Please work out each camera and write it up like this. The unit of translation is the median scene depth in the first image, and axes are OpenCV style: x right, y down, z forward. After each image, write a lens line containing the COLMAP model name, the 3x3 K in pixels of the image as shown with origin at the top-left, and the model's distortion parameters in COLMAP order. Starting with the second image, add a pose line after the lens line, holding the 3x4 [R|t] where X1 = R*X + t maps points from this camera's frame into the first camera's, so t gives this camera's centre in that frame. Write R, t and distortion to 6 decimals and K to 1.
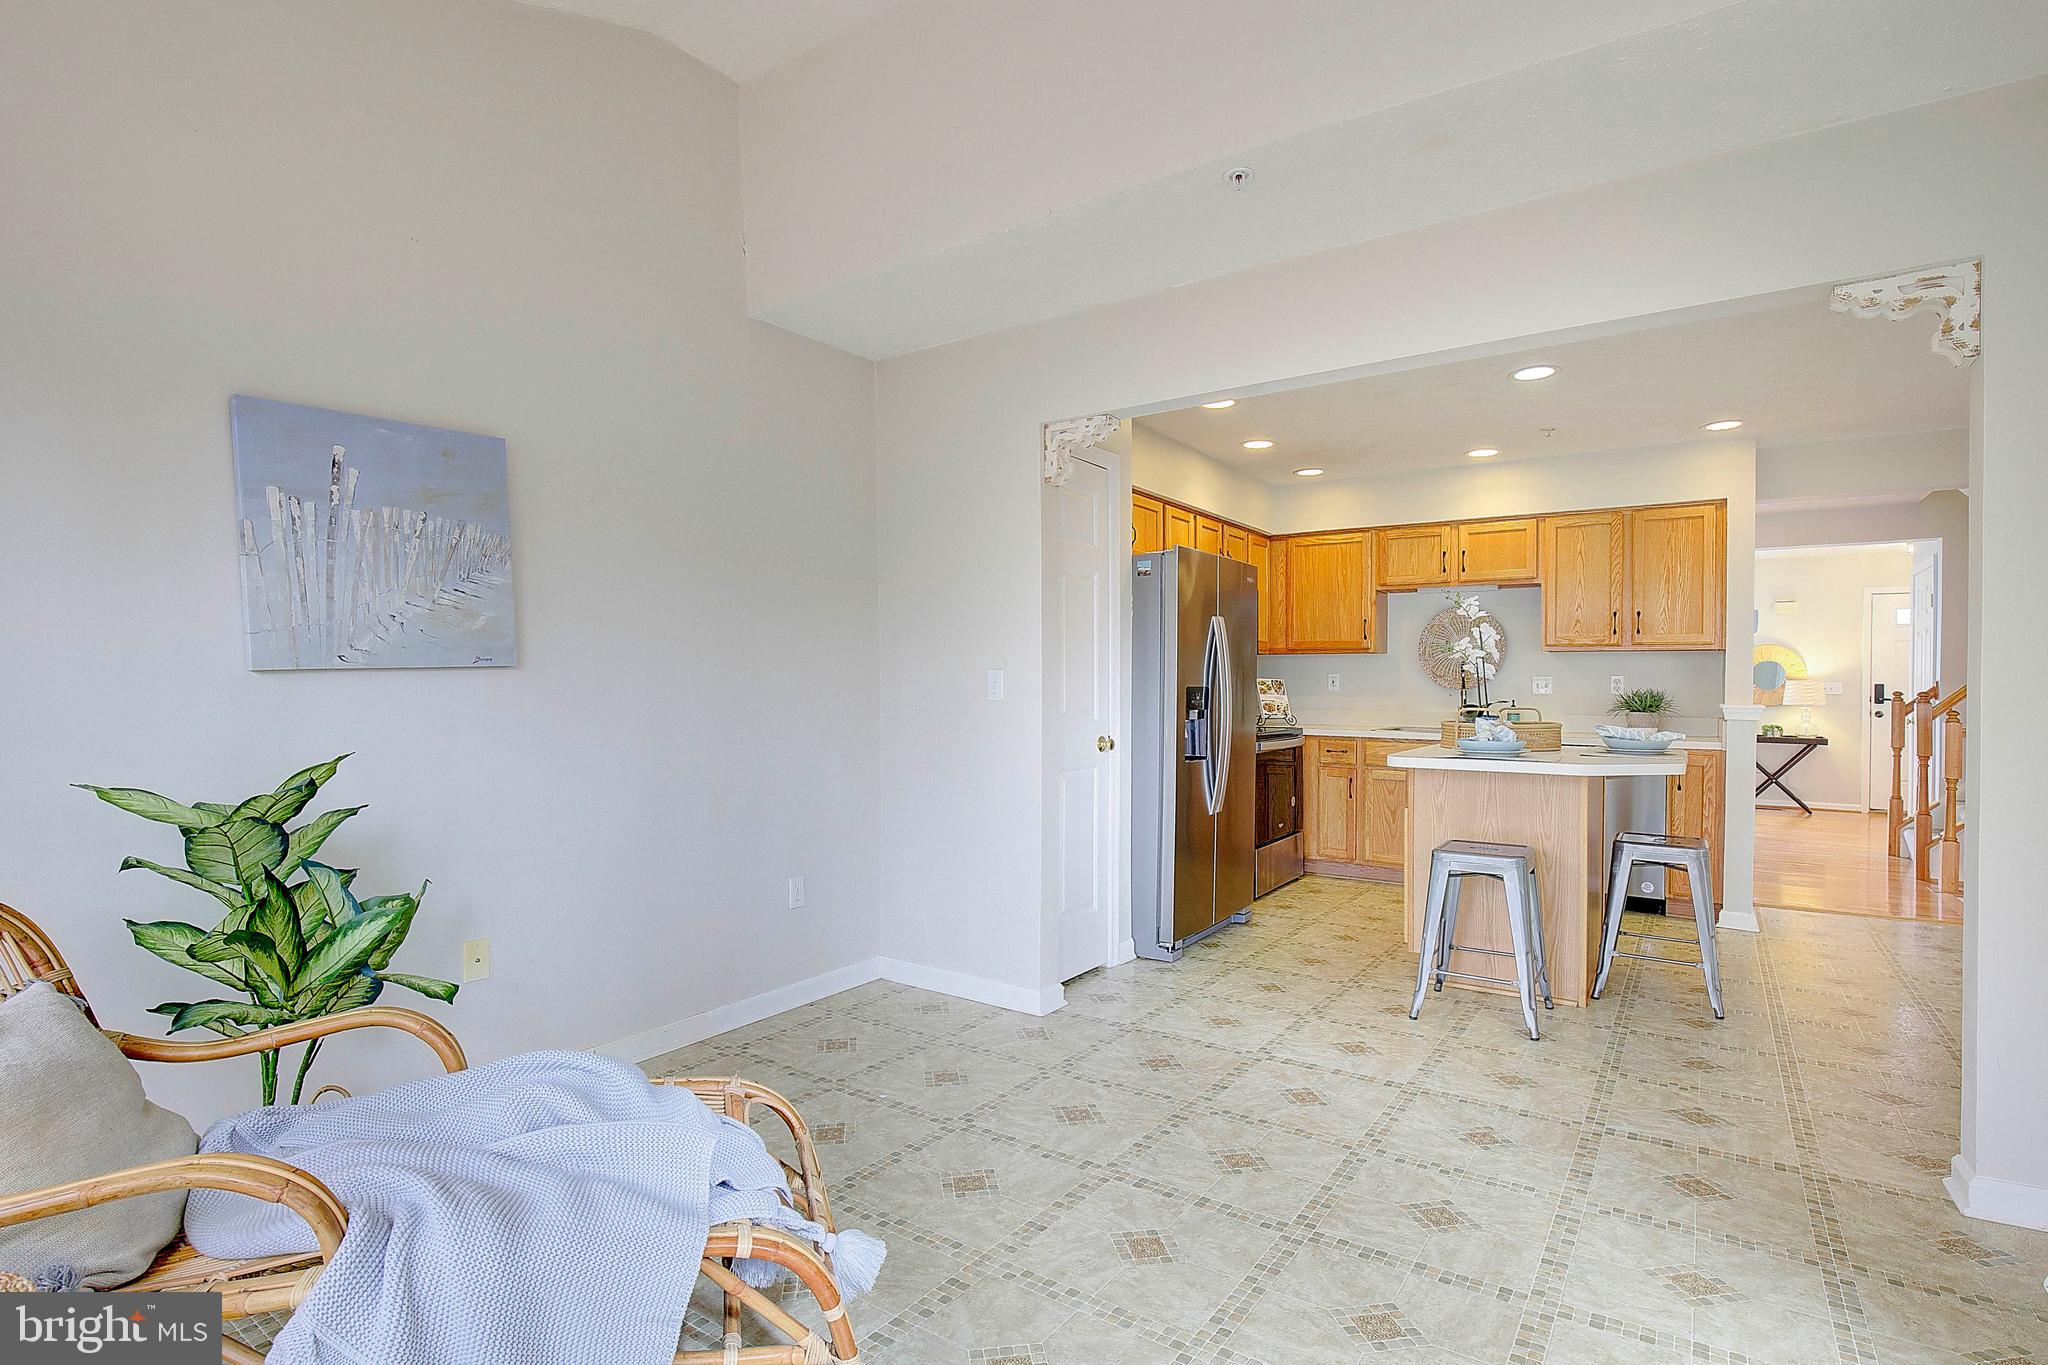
lens RADIAL K [[974.8, 0, 1031.3], [0, 974.8, 700.1], [0, 0, 1]] dist [-0.028814, -0.000130]
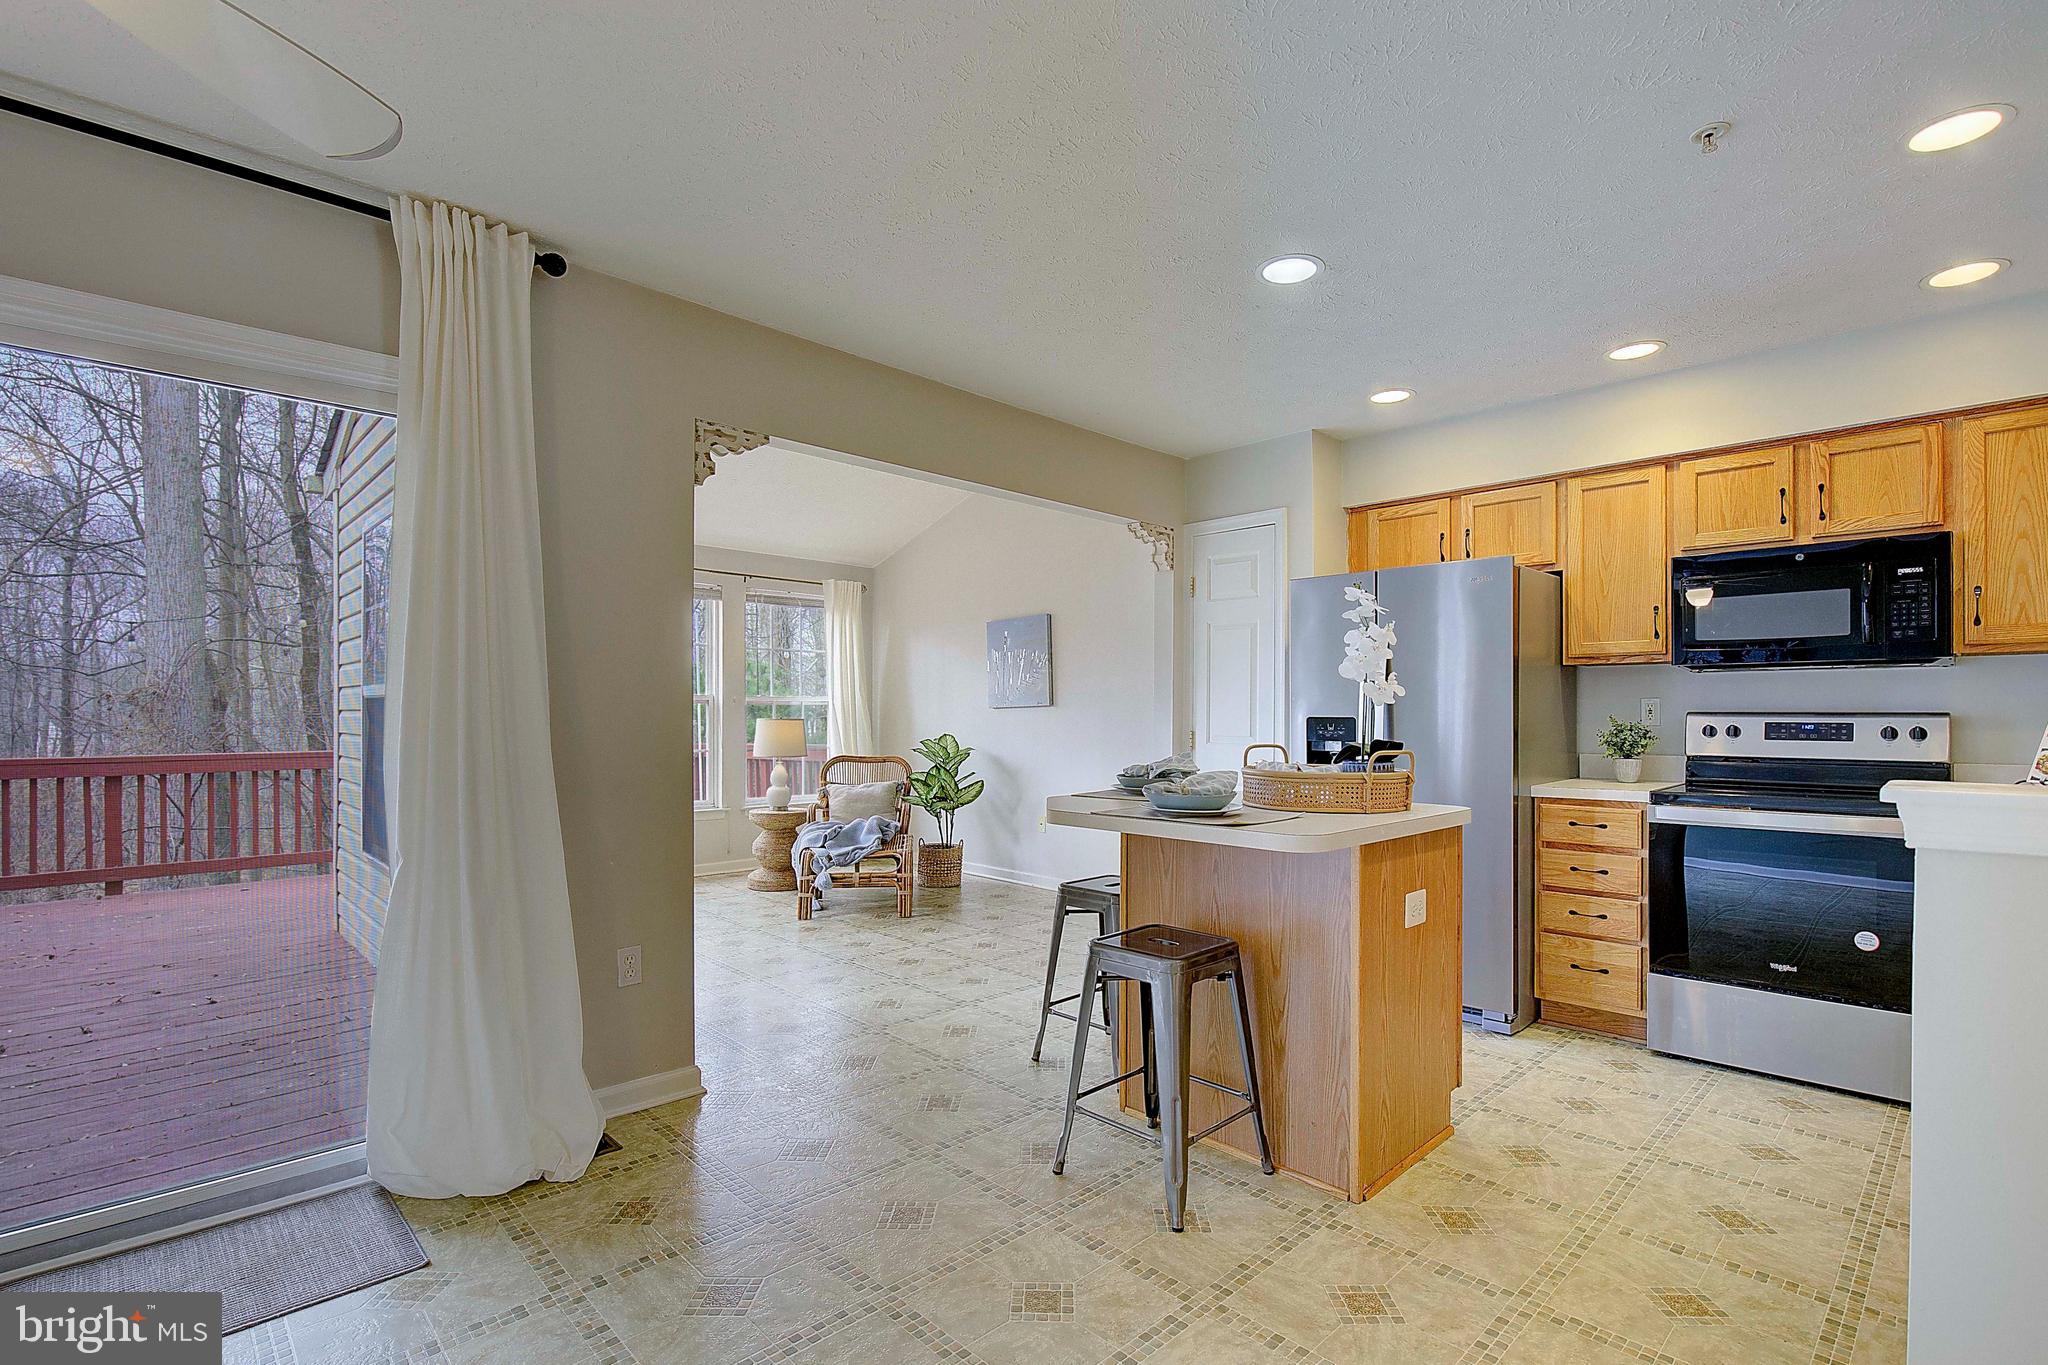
lens RADIAL K [[956.4, 0, 1041.9], [0, 956.4, 710.3], [0, 0, 1]] dist [-0.003408, -0.000406]
pose [[-0.164981, -0.006357, -0.986276, 0.850618], [-0.018525, 0.999823, -0.003345, -0.008995], [0.986123, 0.017719, -0.165070, 0.648678]]
